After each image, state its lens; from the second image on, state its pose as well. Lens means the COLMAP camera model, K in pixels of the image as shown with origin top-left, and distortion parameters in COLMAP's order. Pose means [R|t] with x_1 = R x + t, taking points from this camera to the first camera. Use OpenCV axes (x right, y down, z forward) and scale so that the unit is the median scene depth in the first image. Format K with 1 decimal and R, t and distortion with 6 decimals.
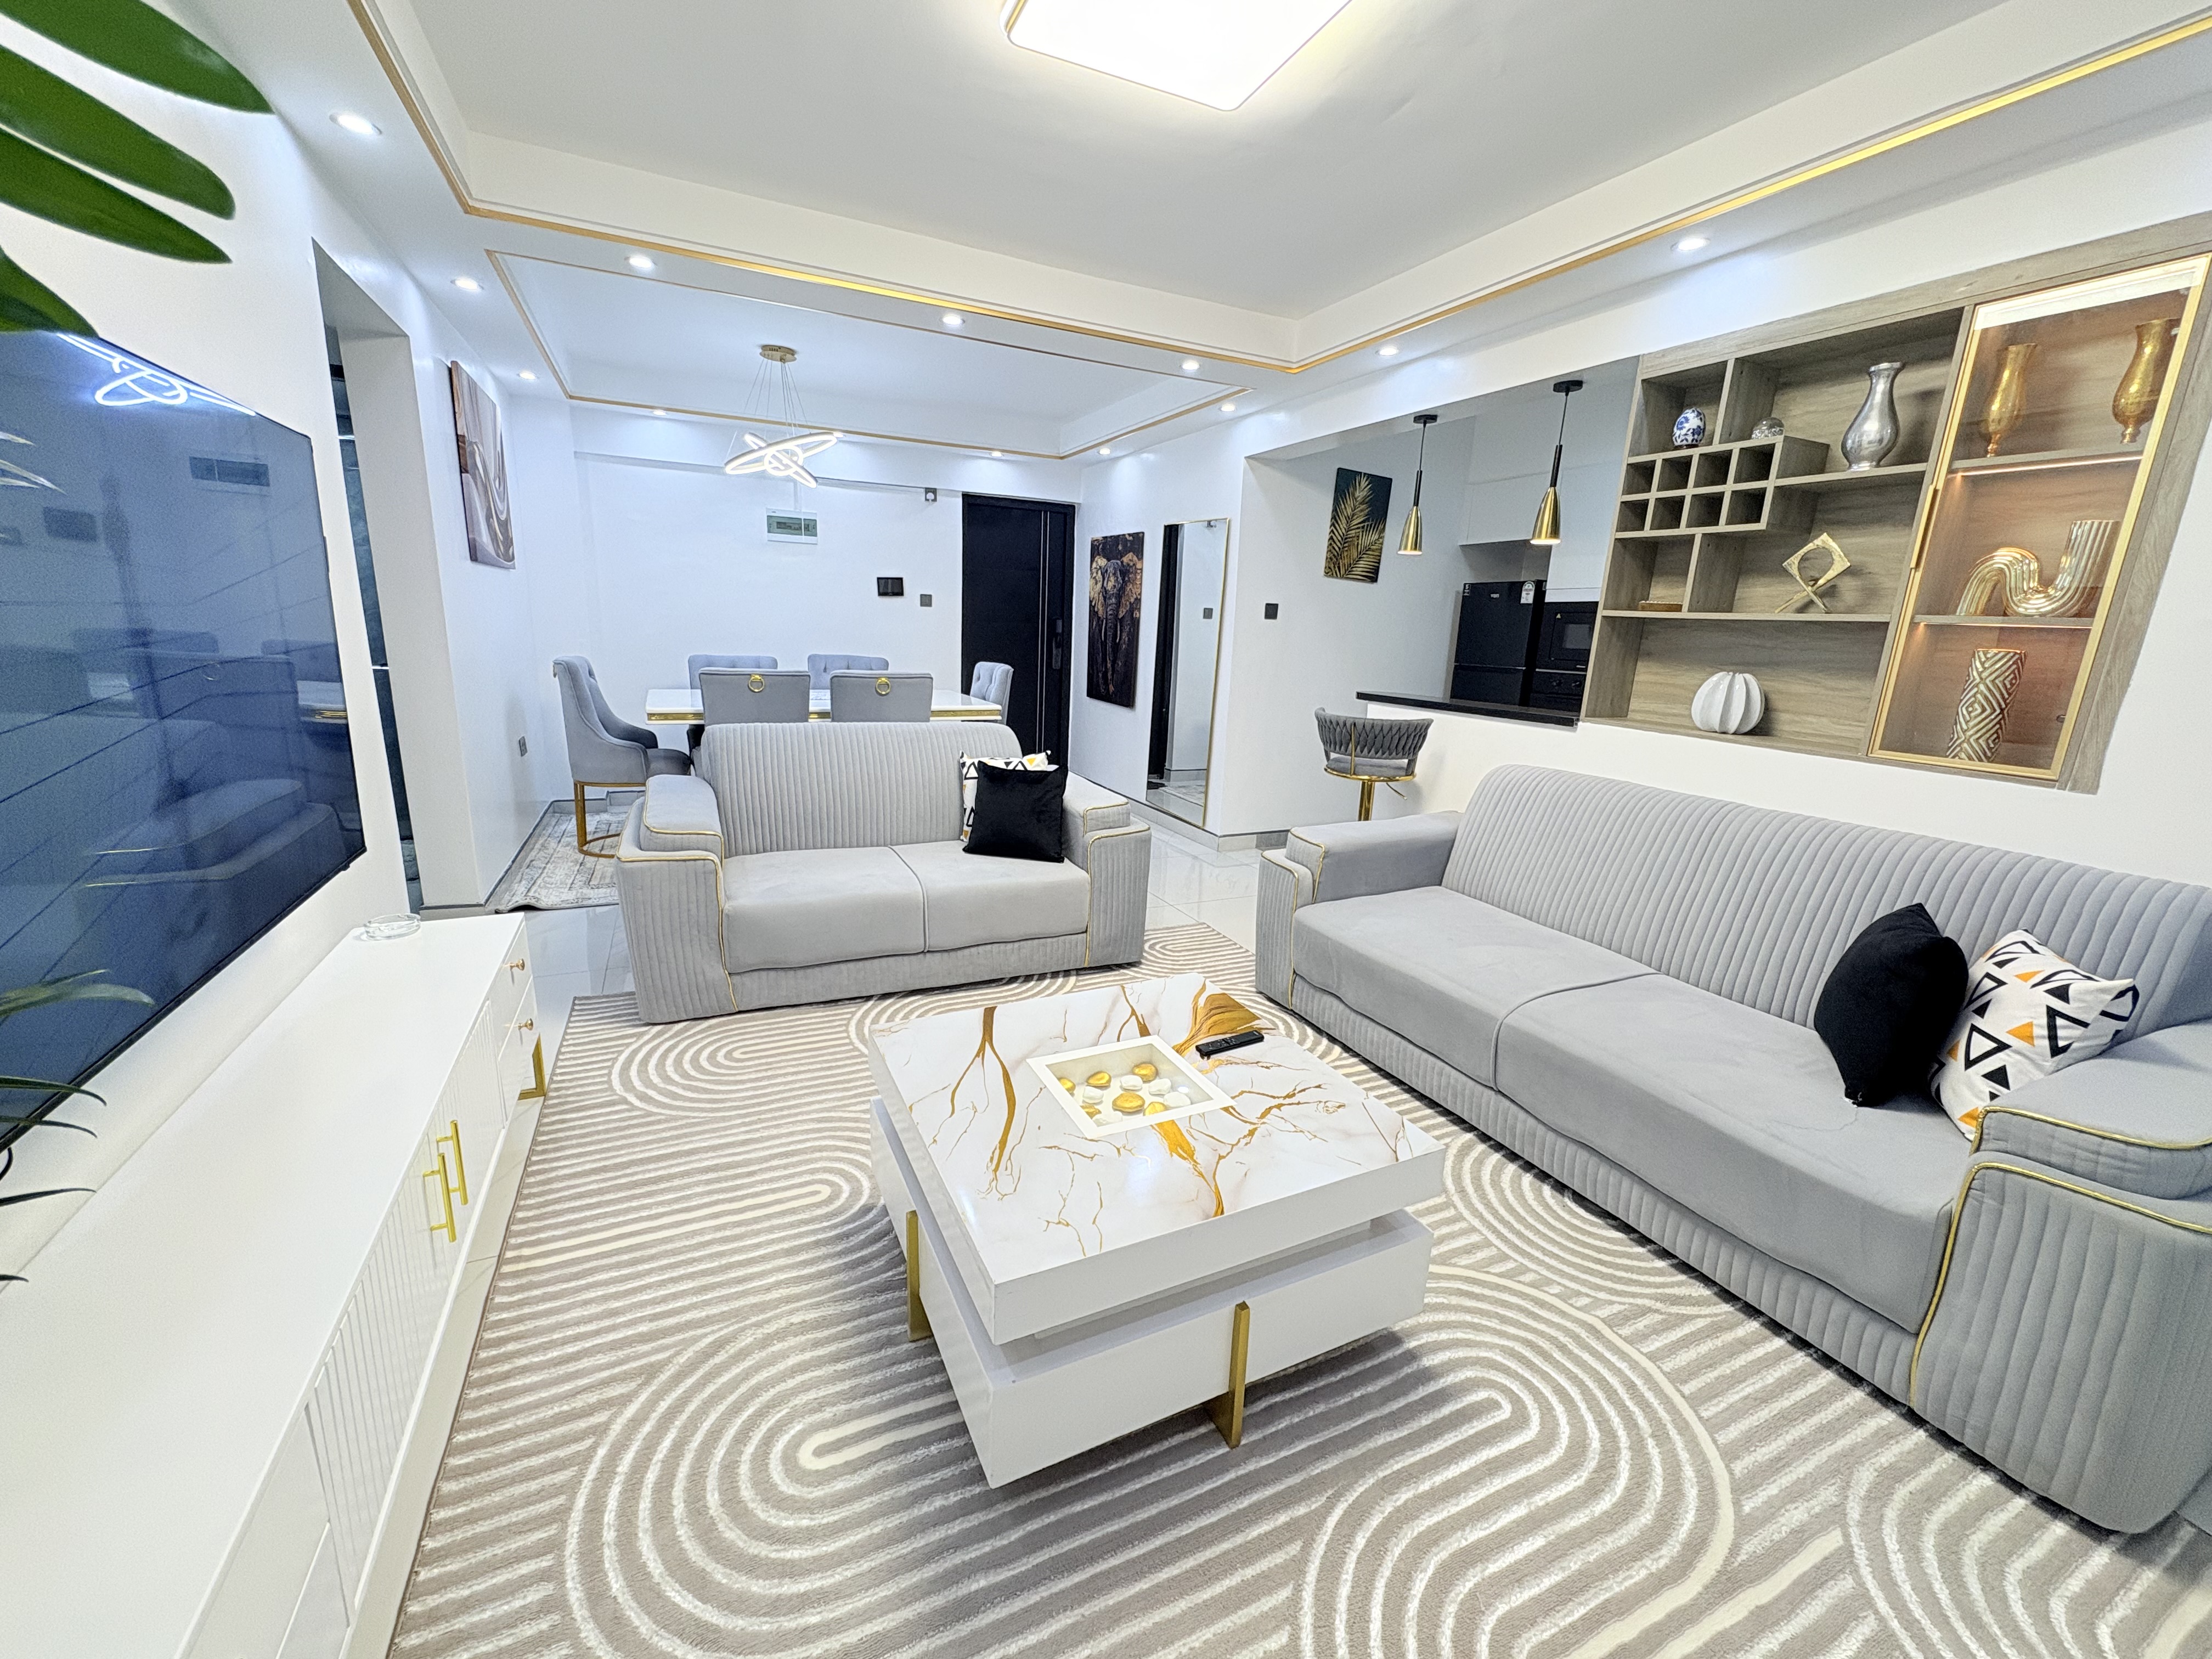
lens RADIAL K [[884.5, 0, 1106.4], [0, 884.5, 827.3], [0, 0, 1]] dist [0.000295, 0.000052]
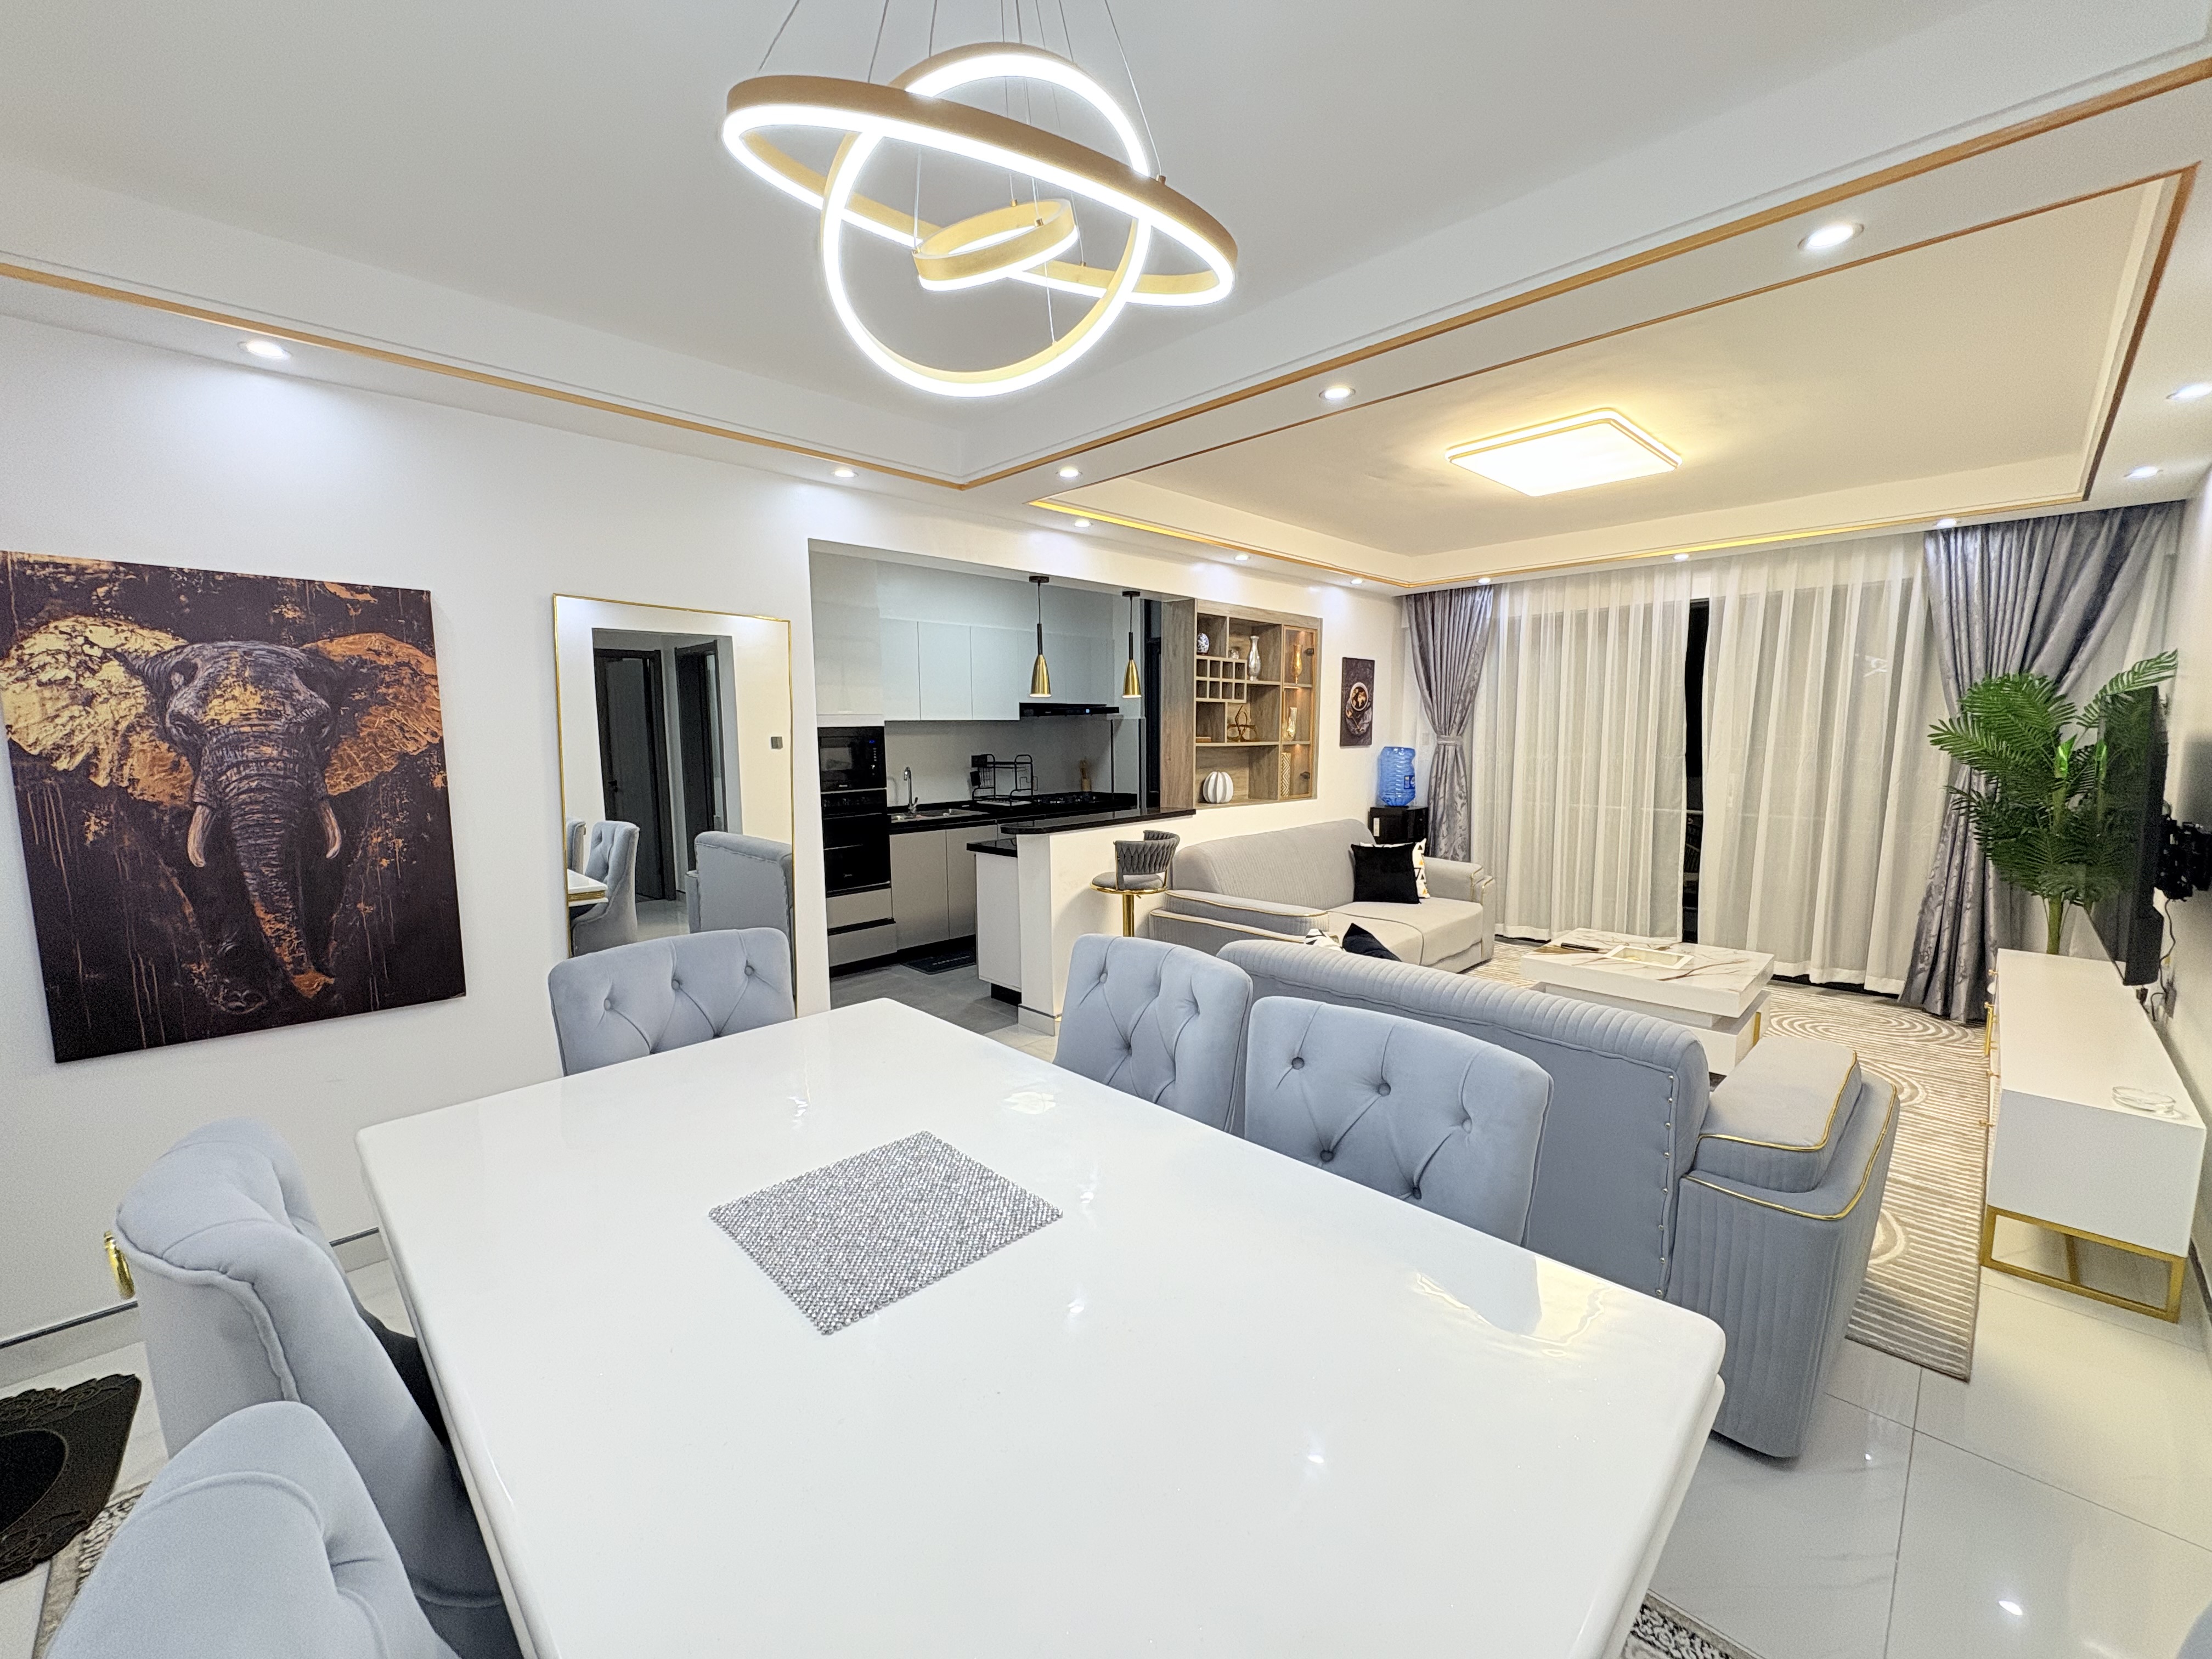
lens RADIAL K [[884.5, 0, 1106.4], [0, 884.5, 827.3], [0, 0, 1]] dist [0.000295, 0.000052]
pose [[-0.335122, -0.138963, 0.931871, -0.999159], [0.210551, 0.953004, 0.217833, -0.520172], [-0.918347, 0.269207, -0.290114, 1.777415]]
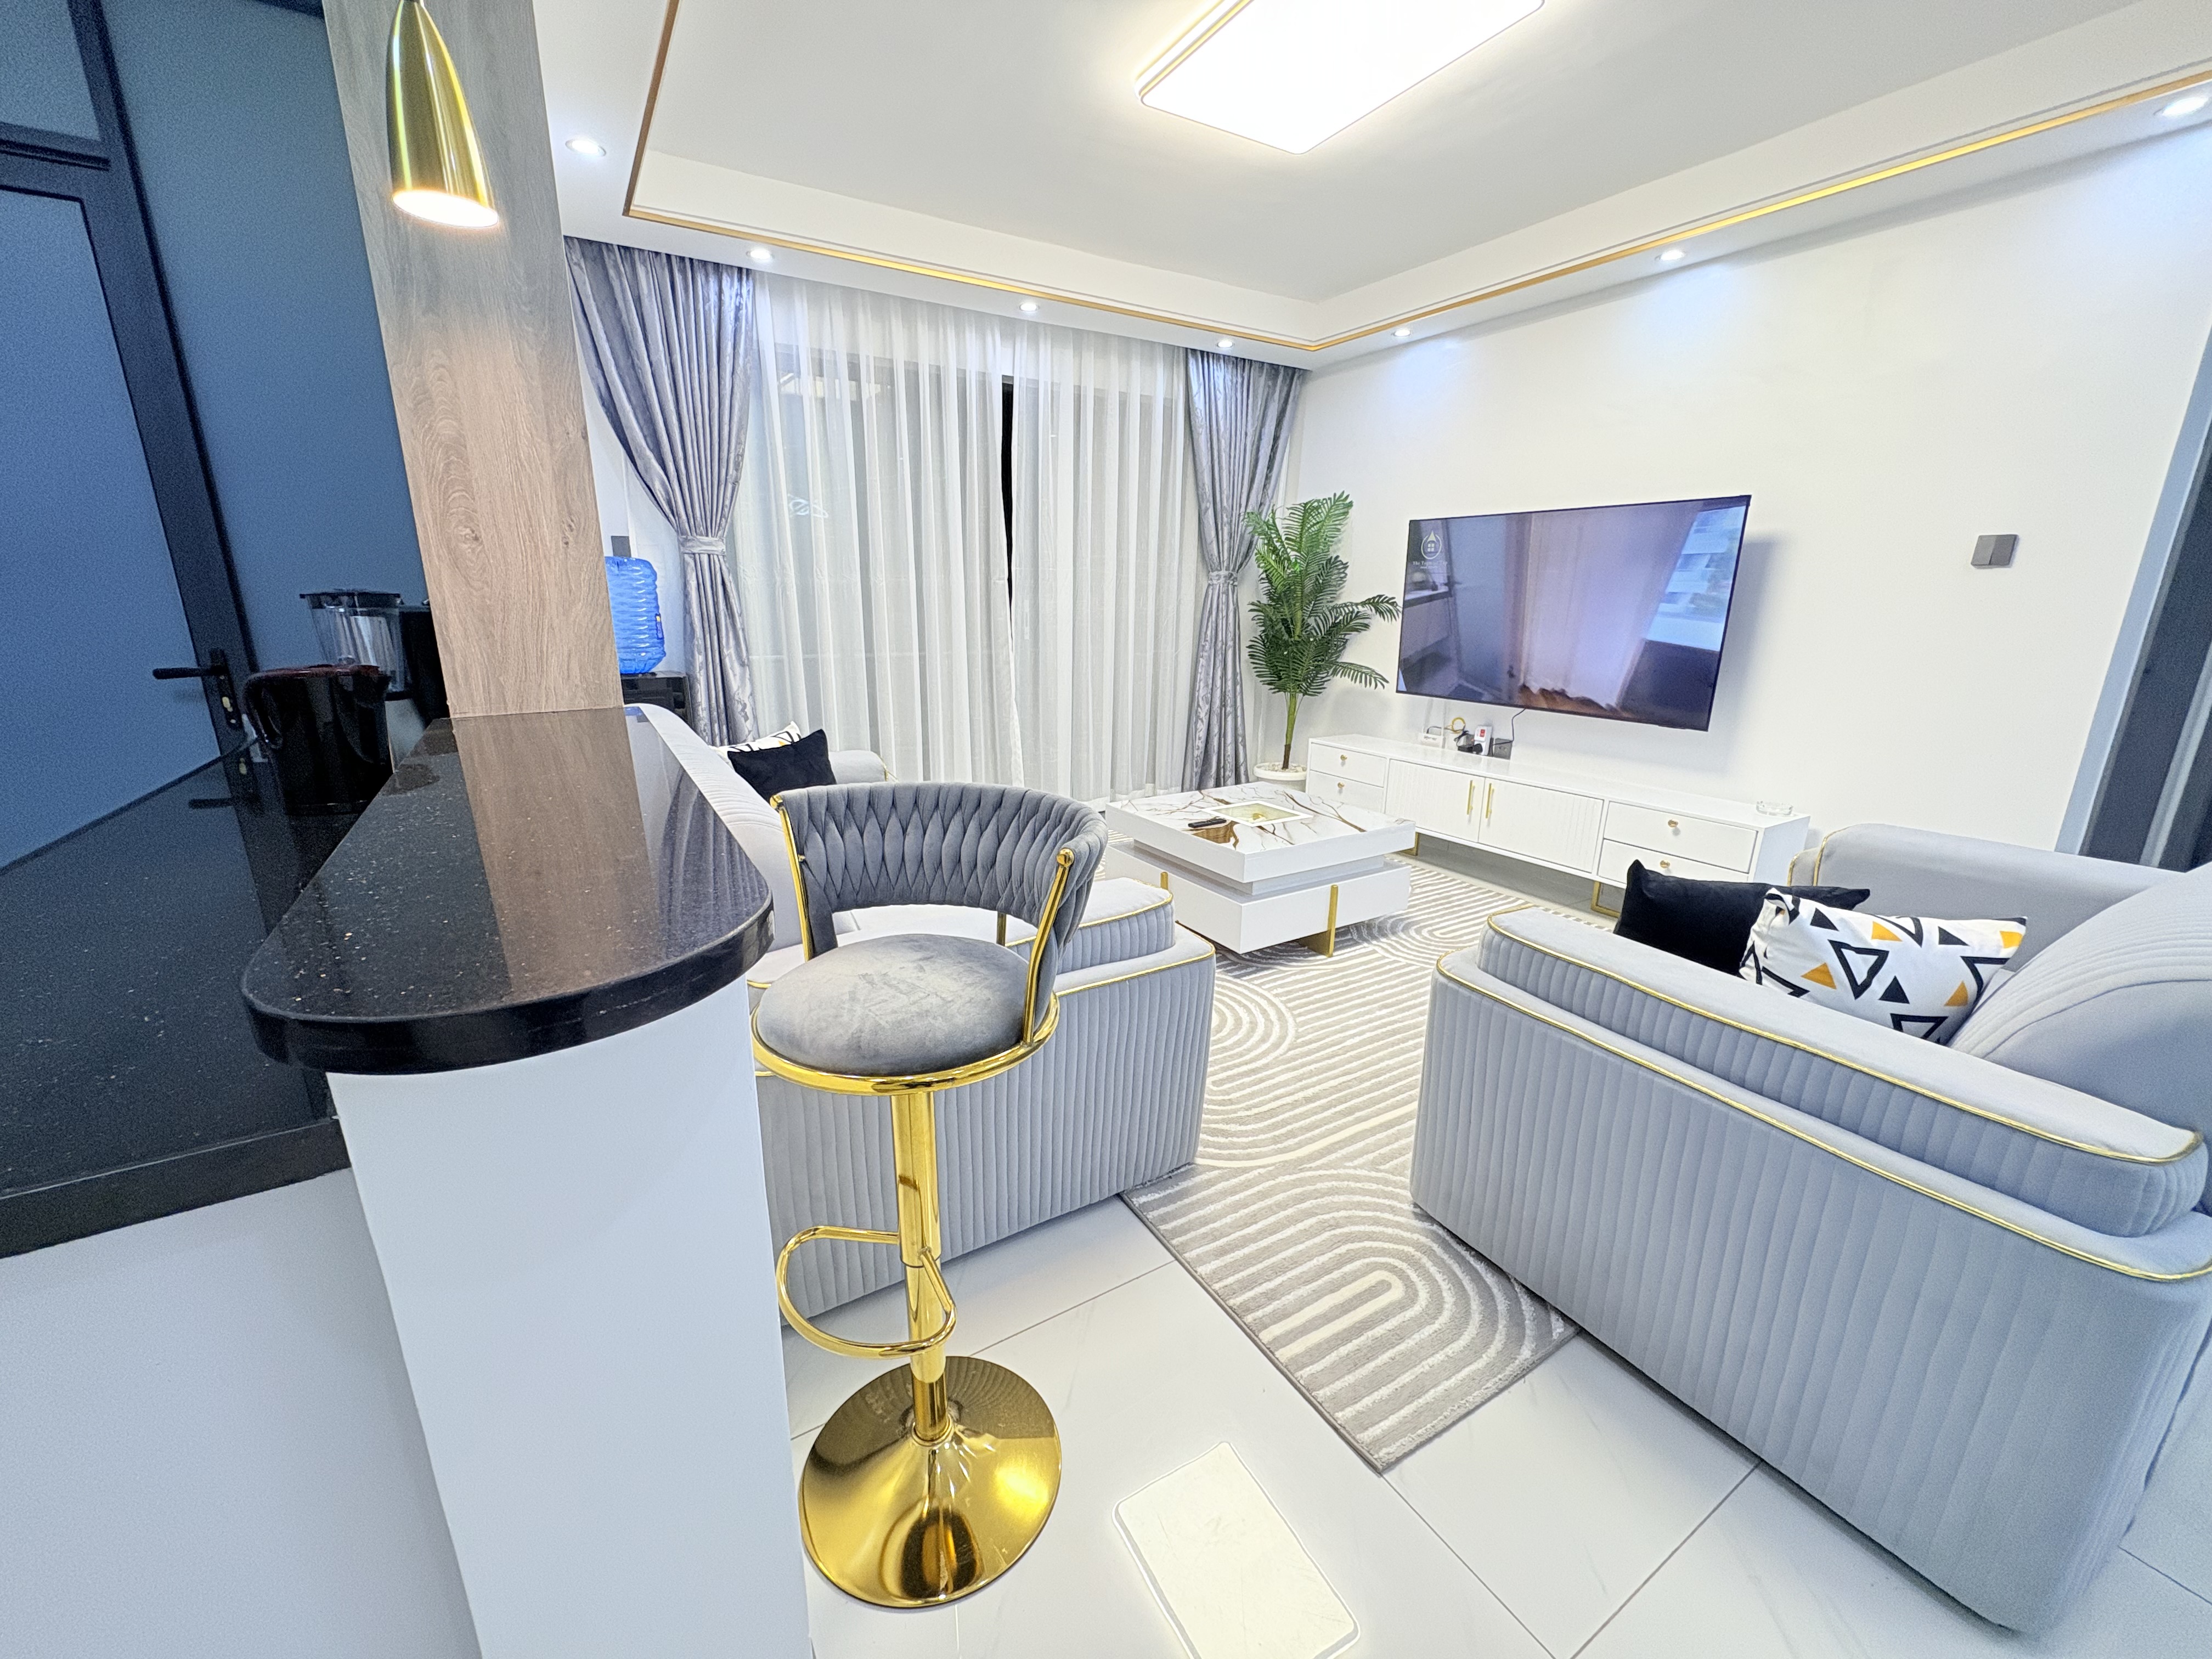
lens RADIAL K [[879.7, 0, 1106.7], [0, 879.7, 825.3], [0, 0, 1]] dist [0.000535, 0.000161]
pose [[-0.992654, -0.018638, -0.119545, 0.355451], [-0.072529, 0.882514, 0.464660, -0.346436], [0.096840, 0.469917, -0.877383, 1.637423]]
